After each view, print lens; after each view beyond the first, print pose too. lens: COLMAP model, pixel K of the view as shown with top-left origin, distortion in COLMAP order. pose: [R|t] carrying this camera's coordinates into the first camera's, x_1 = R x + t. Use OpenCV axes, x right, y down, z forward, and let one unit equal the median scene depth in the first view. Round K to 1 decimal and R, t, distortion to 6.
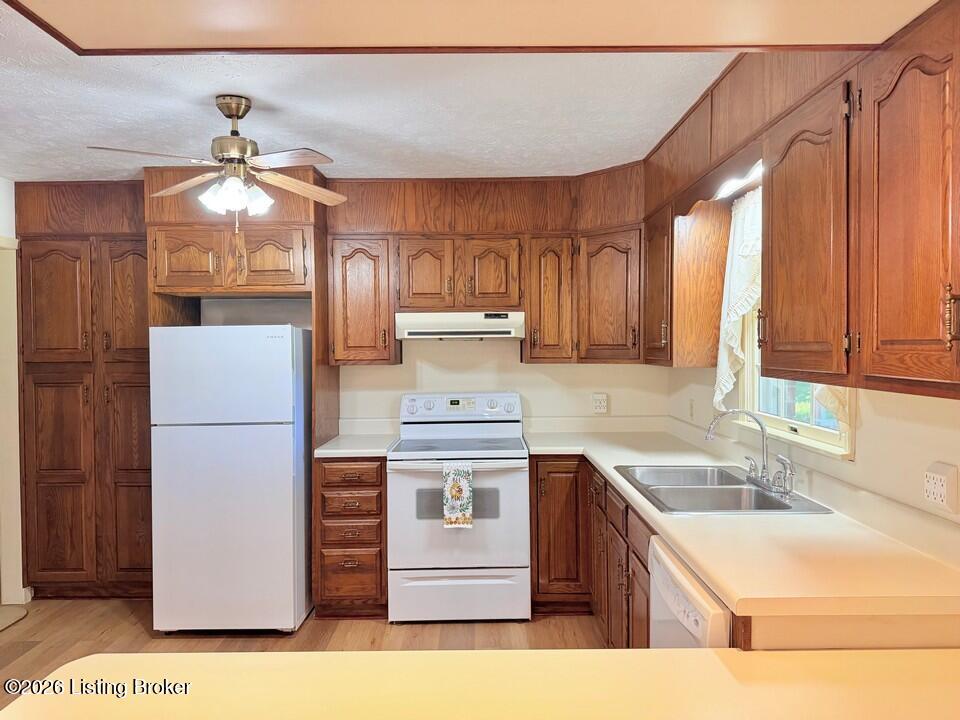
lens RADIAL K [[674.3, 0, 477.8], [0, 674.3, 362.9], [0, 0, 1]] dist [0.039189, -0.002628]
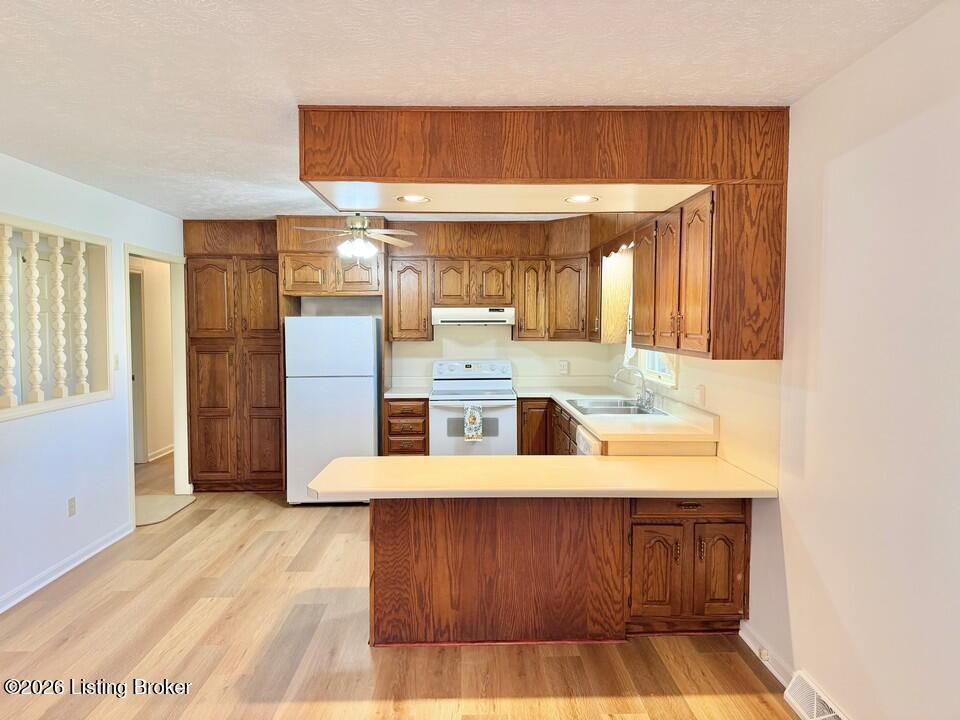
lens RADIAL K [[674.3, 0, 486.1], [0, 674.3, 359.8], [0, 0, 1]] dist [0.039189, -0.002628]
pose [[0.999326, 0.006040, 0.036213, -0.052884], [-0.007036, 0.999598, 0.027461, 0.002121], [-0.036033, -0.027698, 0.998967, -0.560662]]
